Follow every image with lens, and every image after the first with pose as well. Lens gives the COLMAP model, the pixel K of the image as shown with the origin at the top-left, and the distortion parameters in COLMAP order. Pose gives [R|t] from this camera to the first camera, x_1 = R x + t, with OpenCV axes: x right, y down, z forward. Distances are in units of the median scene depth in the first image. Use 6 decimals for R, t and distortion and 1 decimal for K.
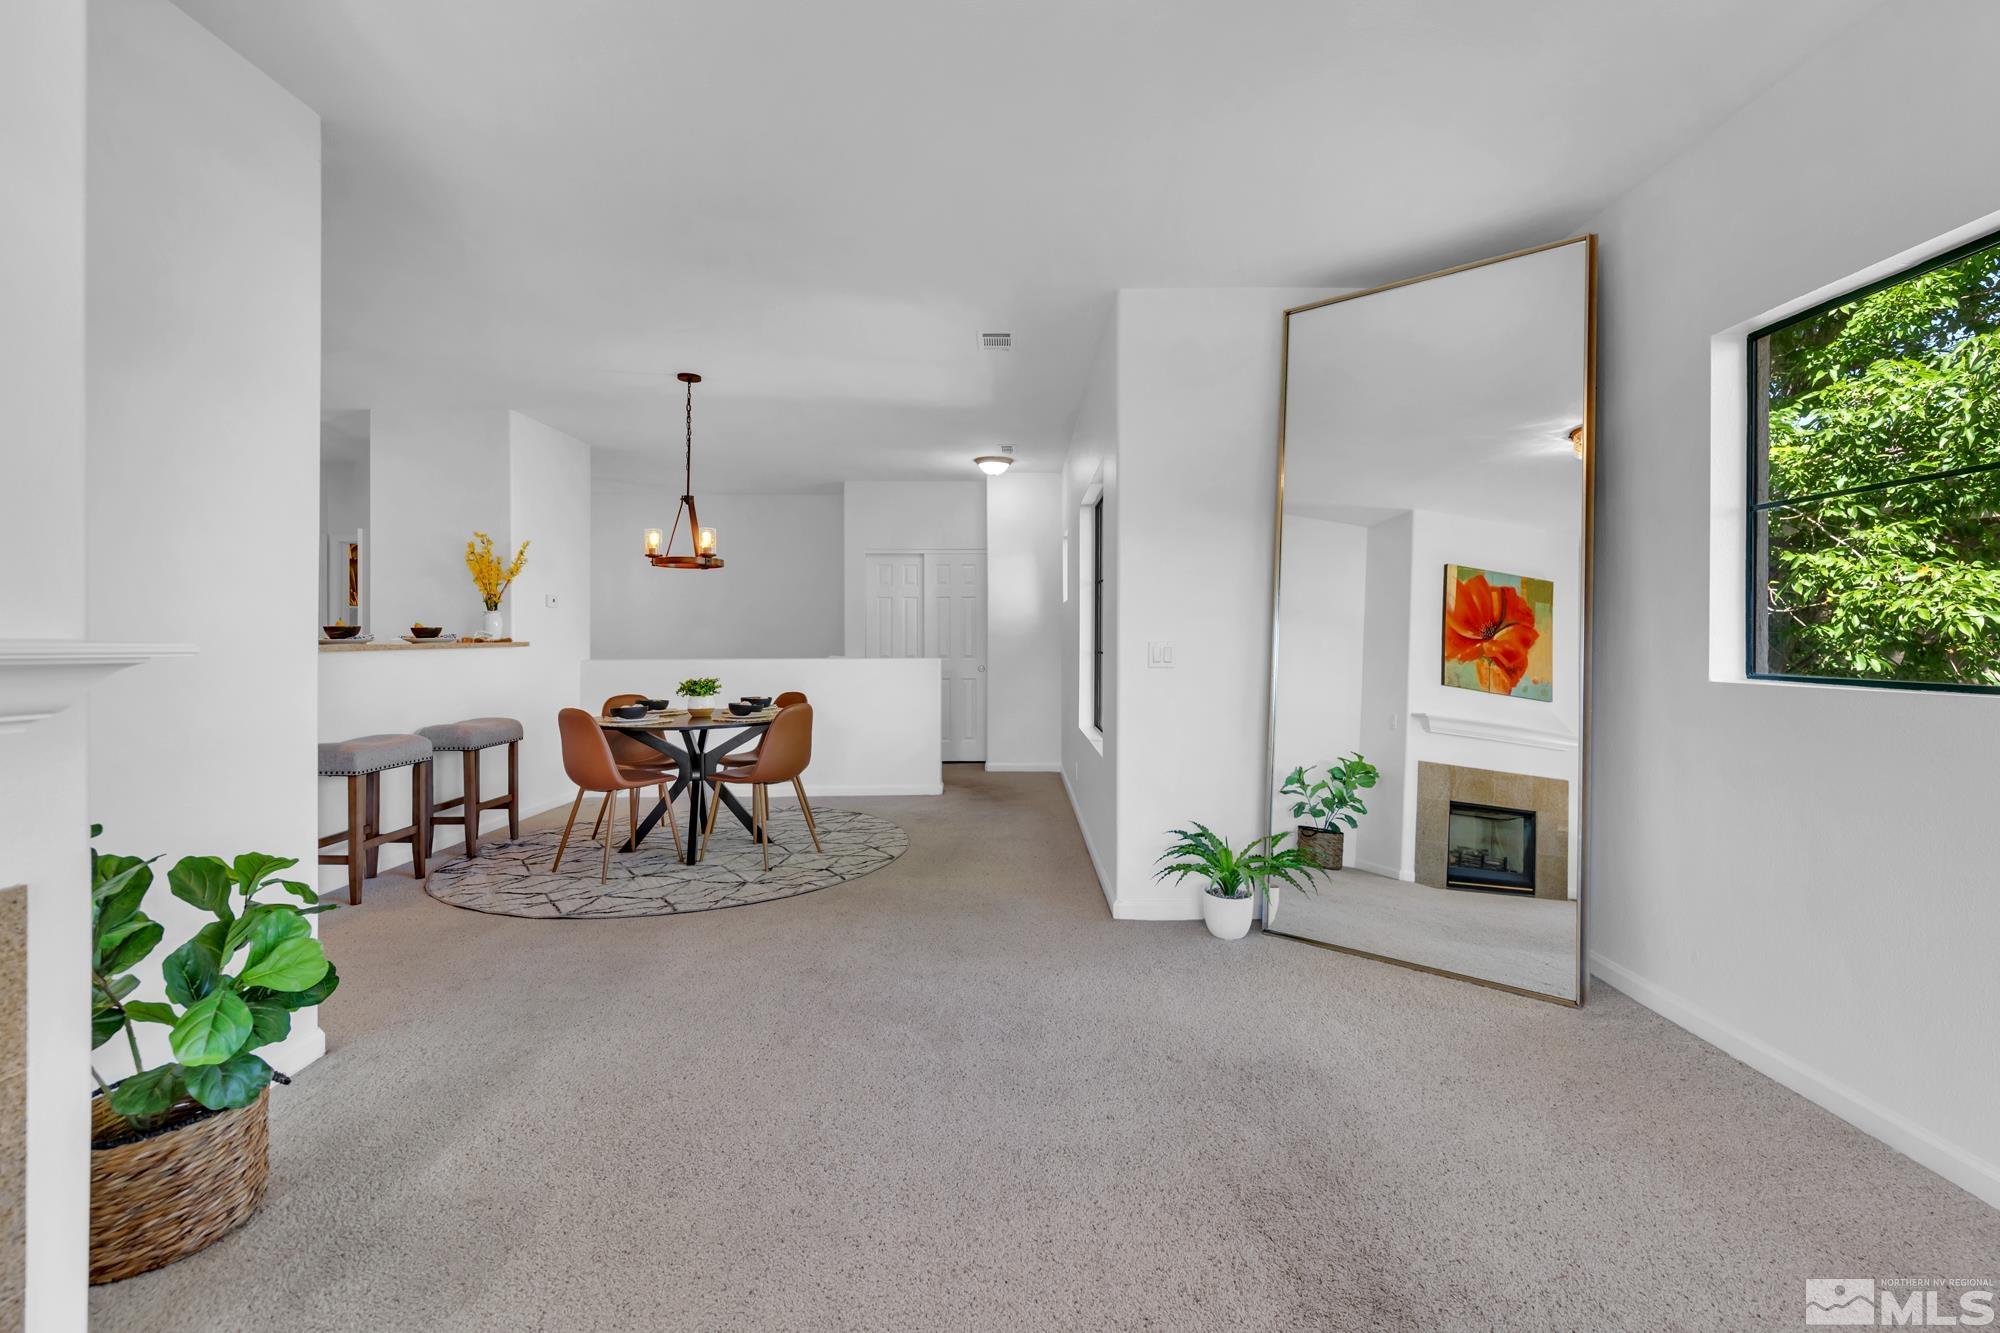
lens RADIAL K [[850.7, 0, 1030.5], [0, 850.7, 637.1], [0, 0, 1]] dist [0.001781, 0.000132]
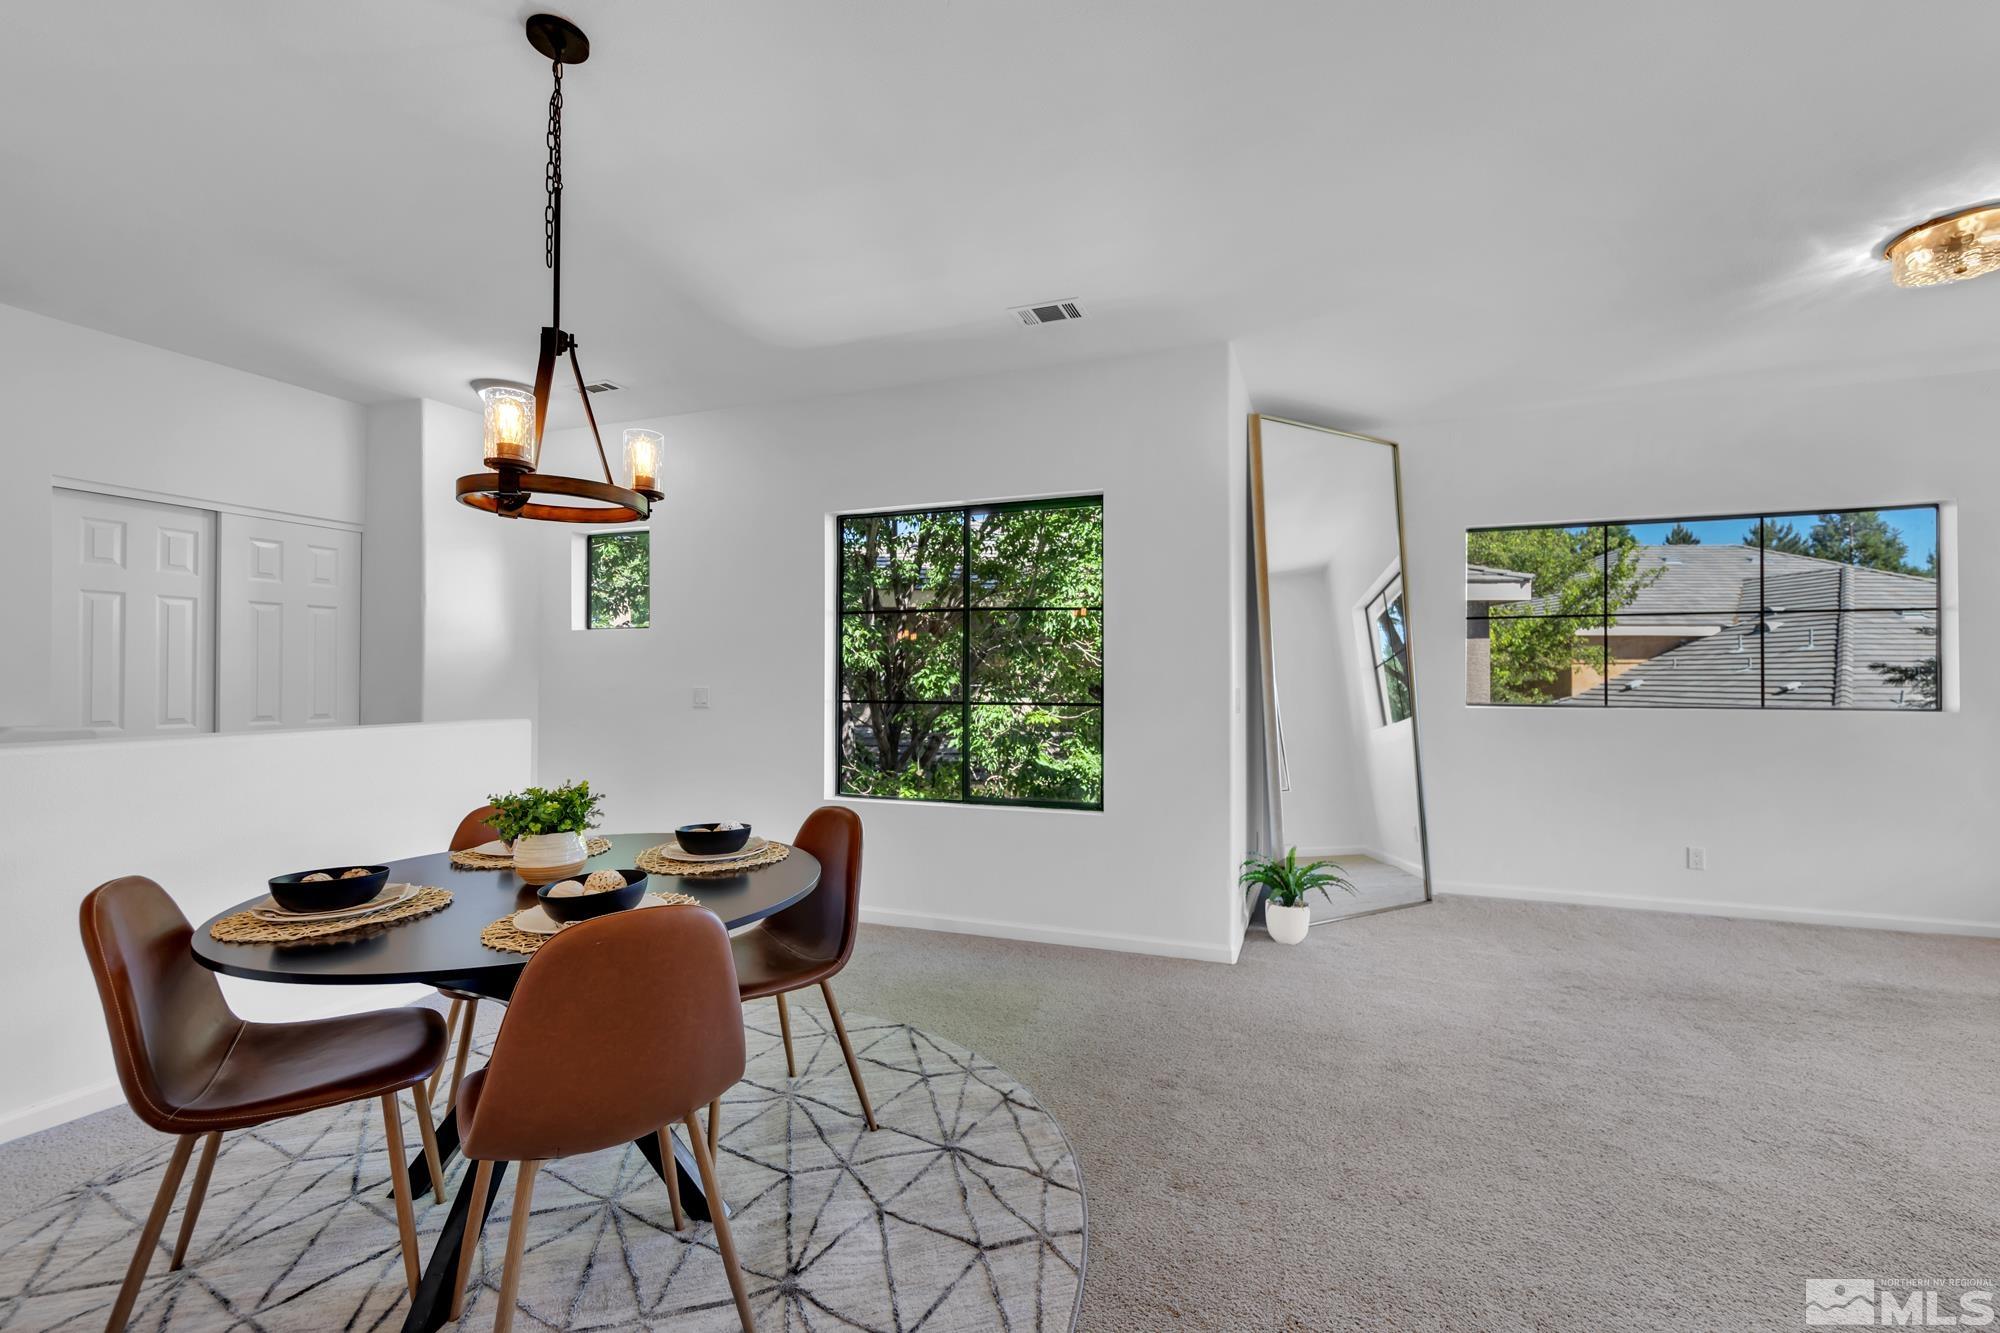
lens RADIAL K [[832.0, 0, 1022.5], [0, 832.0, 672.6], [0, 0, 1]] dist [0.002116, 0.000482]
pose [[0.365935, 0.007467, 0.930611, -0.699065], [-0.003163, 0.999972, -0.006780, -0.005310], [-0.930635, -0.000463, 0.365948, 0.673648]]
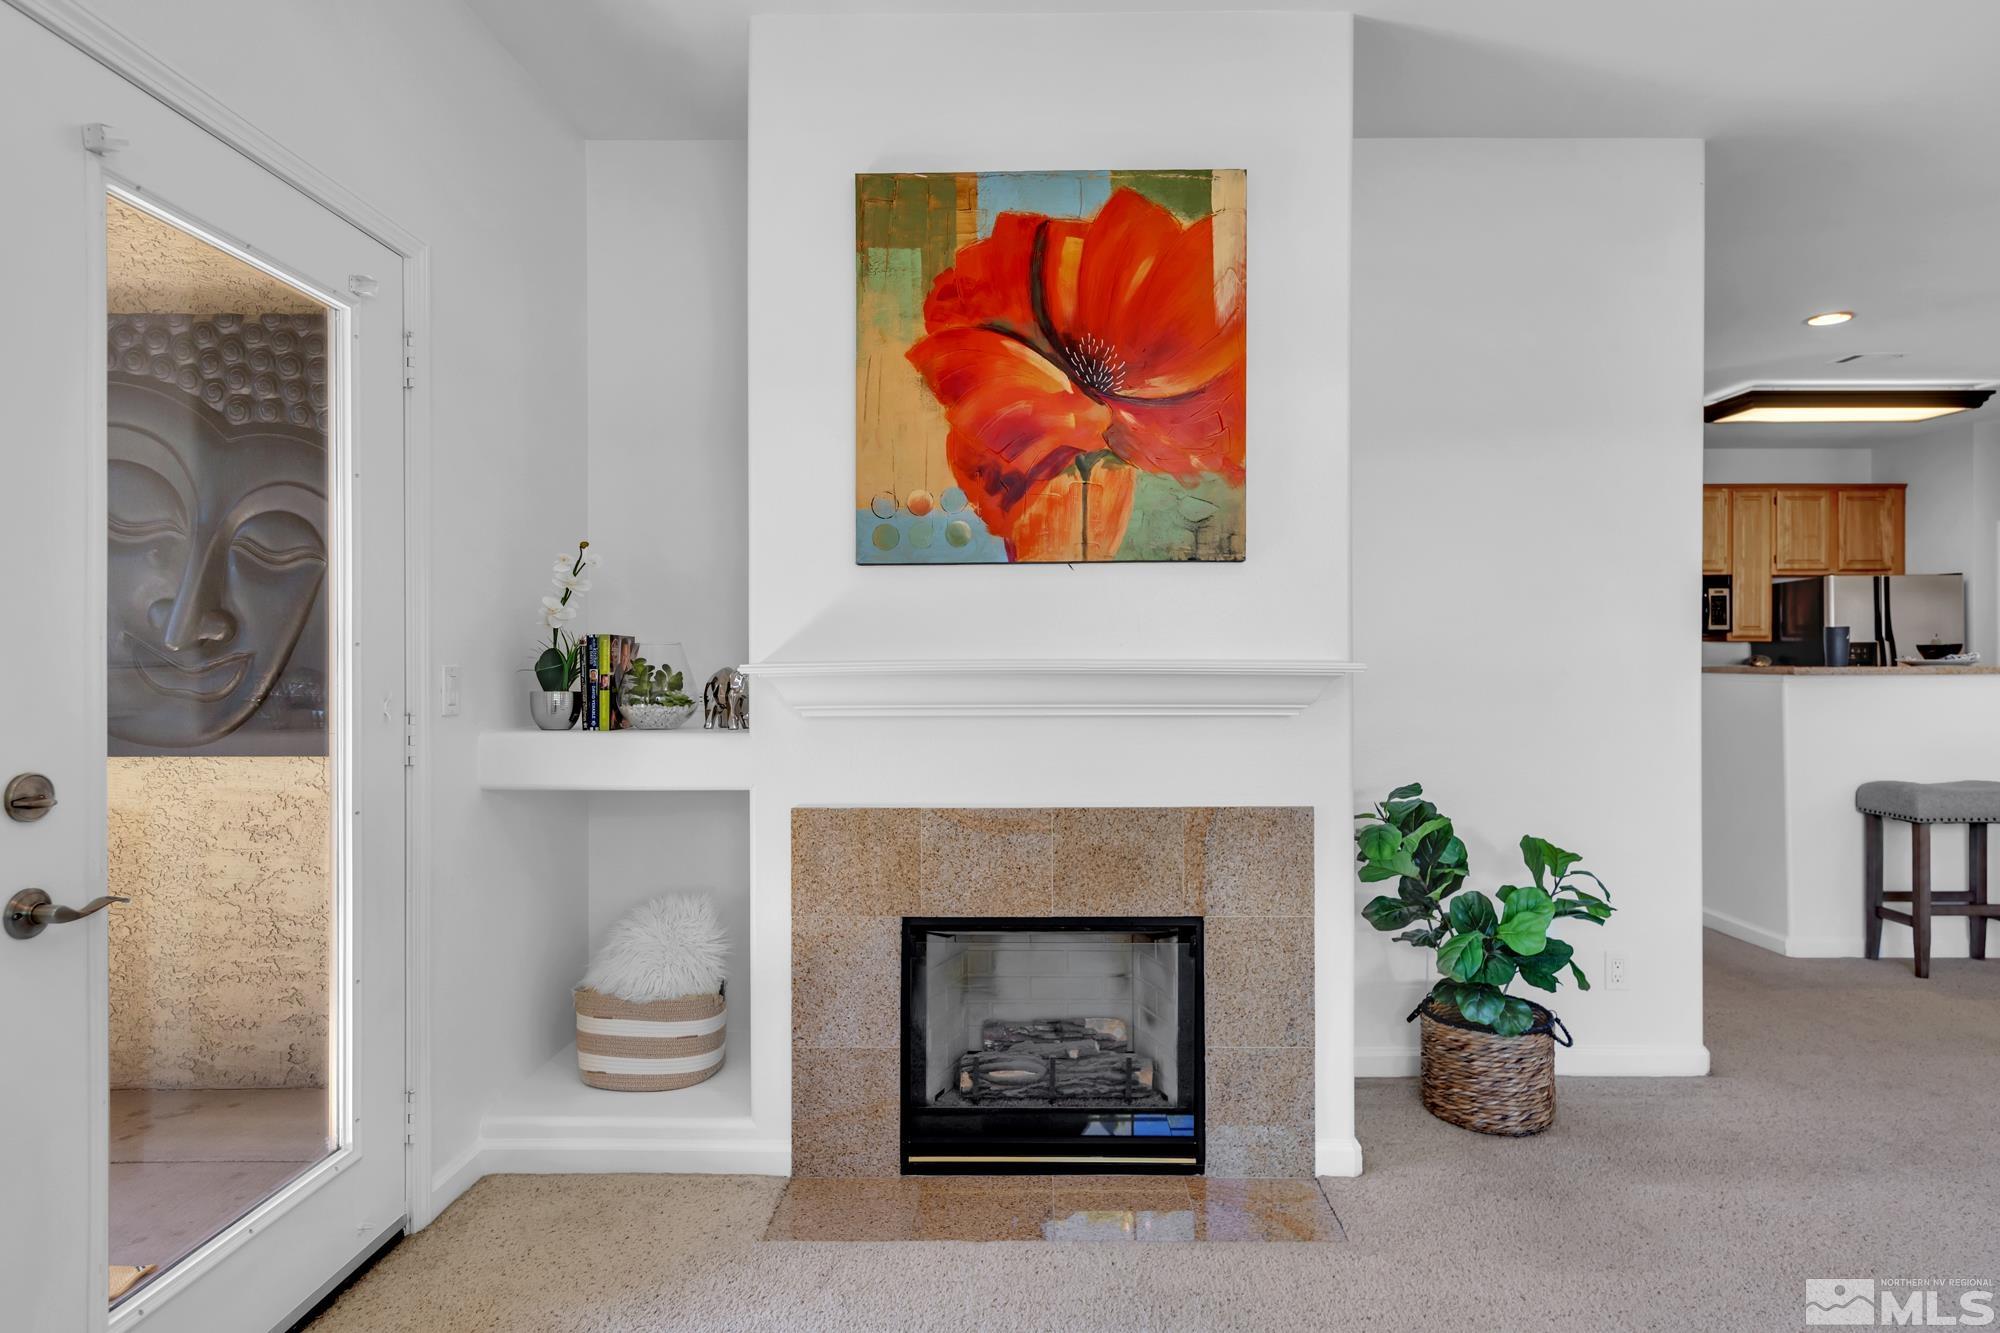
lens RADIAL K [[1084.3, 0, 1023.3], [0, 1084.3, 664.0], [0, 0, 1]] dist [0.003008, 0.001395]
pose [[-0.023260, 0.002781, -0.999726, 0.241583], [0.003332, 0.999991, 0.002704, 0.000600], [0.999724, -0.003268, -0.023269, 0.120257]]
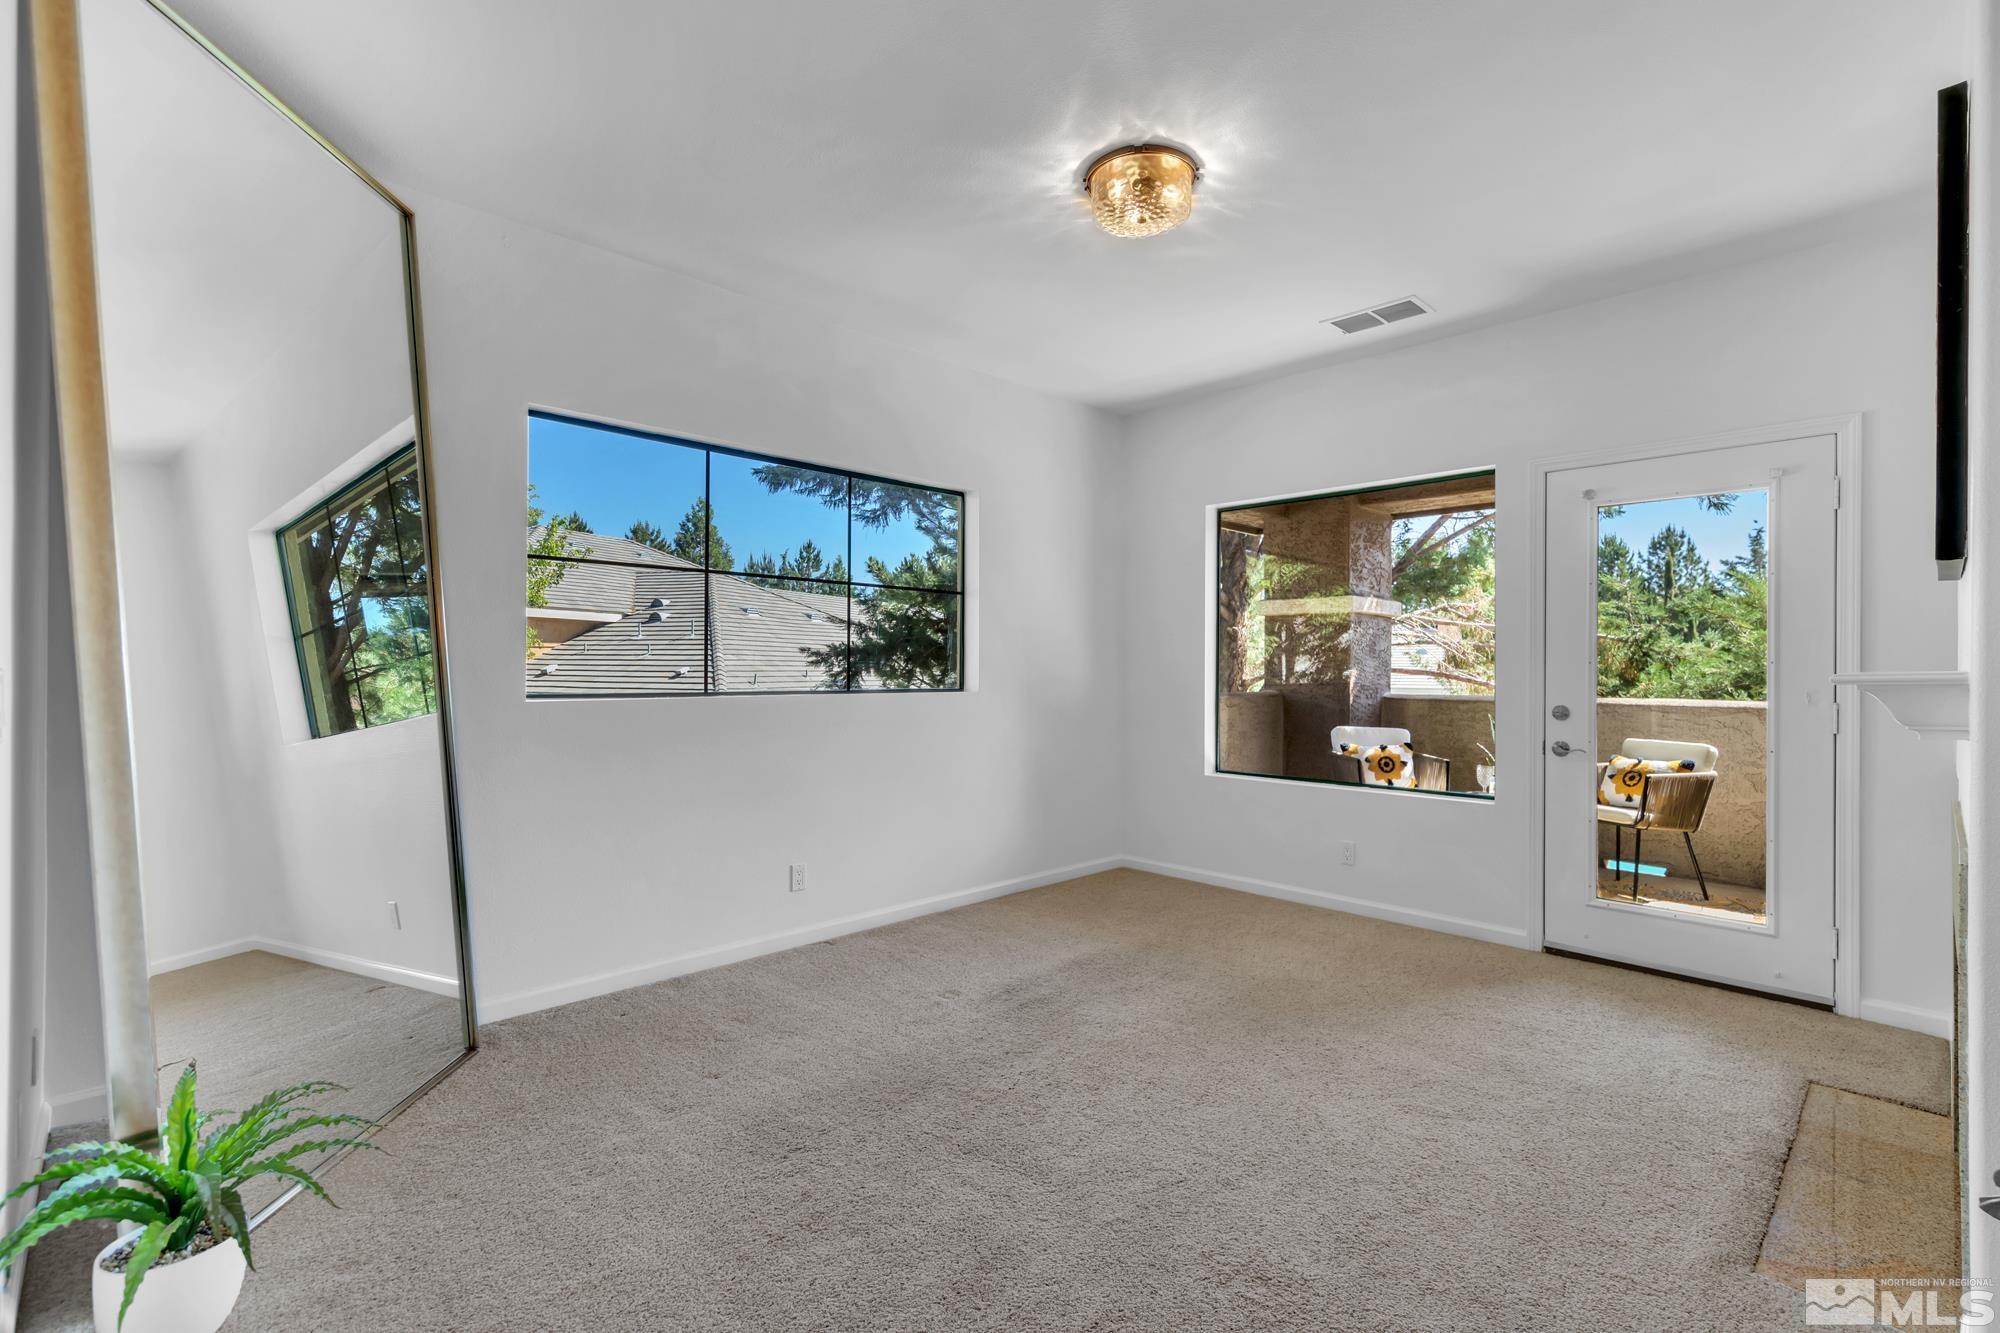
lens RADIAL K [[905.7, 0, 1027.5], [0, 905.7, 667.5], [0, 0, 1]] dist [0.005174, 0.000572]
pose [[-0.693934, -0.003409, 0.720031, -0.296736], [-0.006589, 0.999977, -0.001616, 0.001303], [-0.720009, -0.005865, -0.693940, 0.739585]]
